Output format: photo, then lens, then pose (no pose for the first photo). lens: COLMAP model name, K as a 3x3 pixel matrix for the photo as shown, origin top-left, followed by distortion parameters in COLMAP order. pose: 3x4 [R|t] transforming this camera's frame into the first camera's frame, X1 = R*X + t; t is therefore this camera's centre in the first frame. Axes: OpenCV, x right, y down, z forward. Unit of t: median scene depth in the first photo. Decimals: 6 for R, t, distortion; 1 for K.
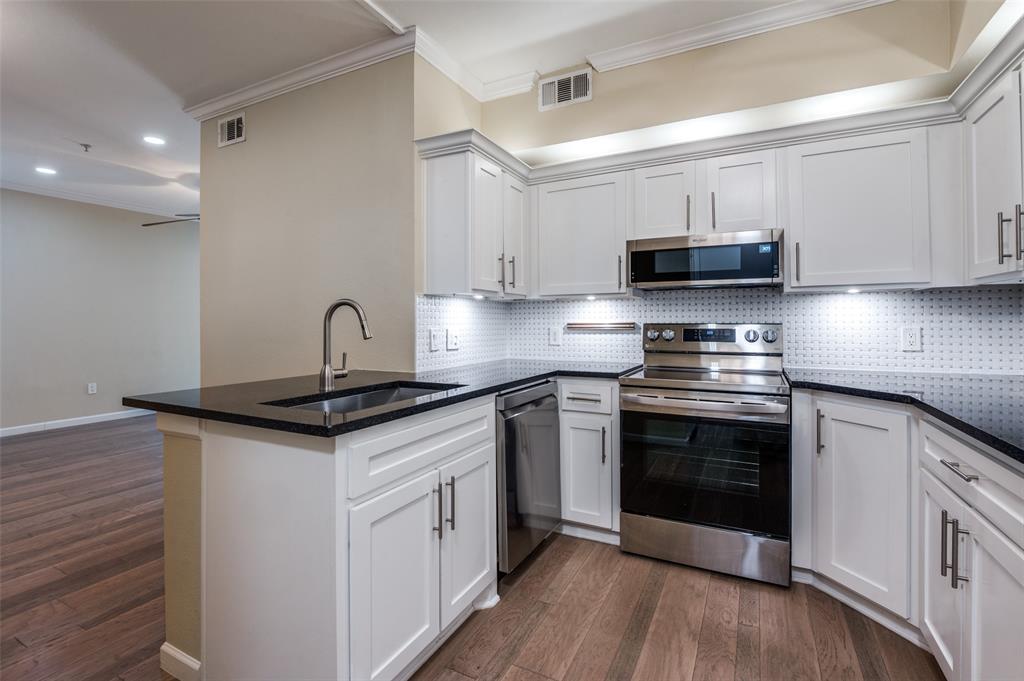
lens RADIAL K [[473.5, 0, 522.2], [0, 473.5, 326.4], [0, 0, 1]] dist [-0.001621, -0.010823]
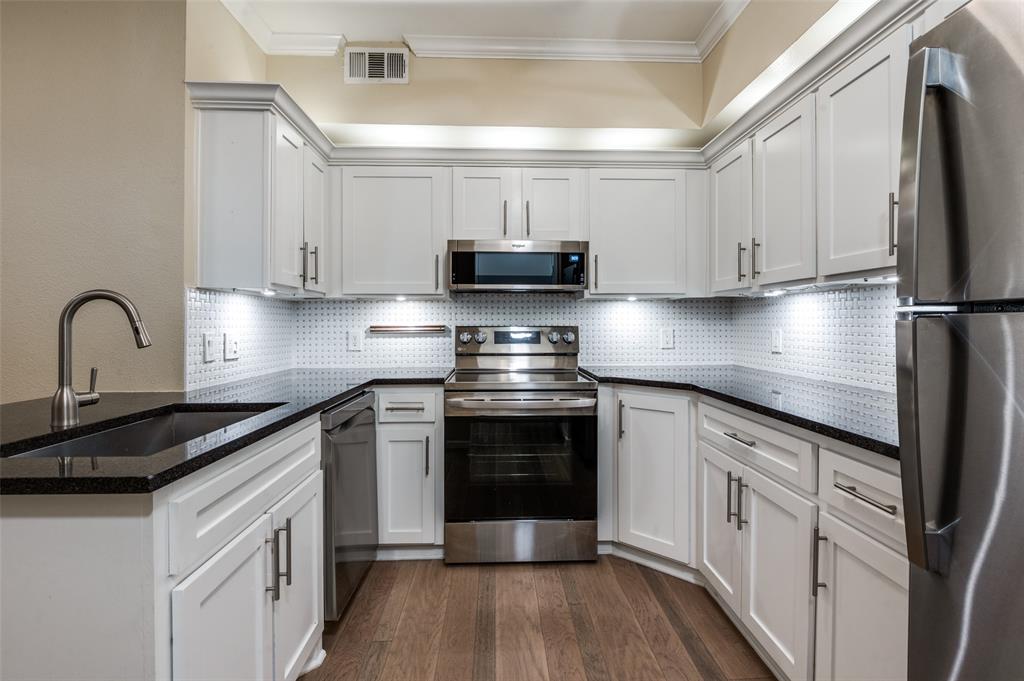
lens RADIAL K [[489.0, 0, 525.3], [0, 489.0, 331.4], [0, 0, 1]] dist [-0.000558, -0.014269]
pose [[0.868718, -0.004721, 0.495284, -0.144041], [0.002963, 0.999986, 0.004335, 0.000783], [-0.495297, -0.002298, 0.868720, 0.065131]]
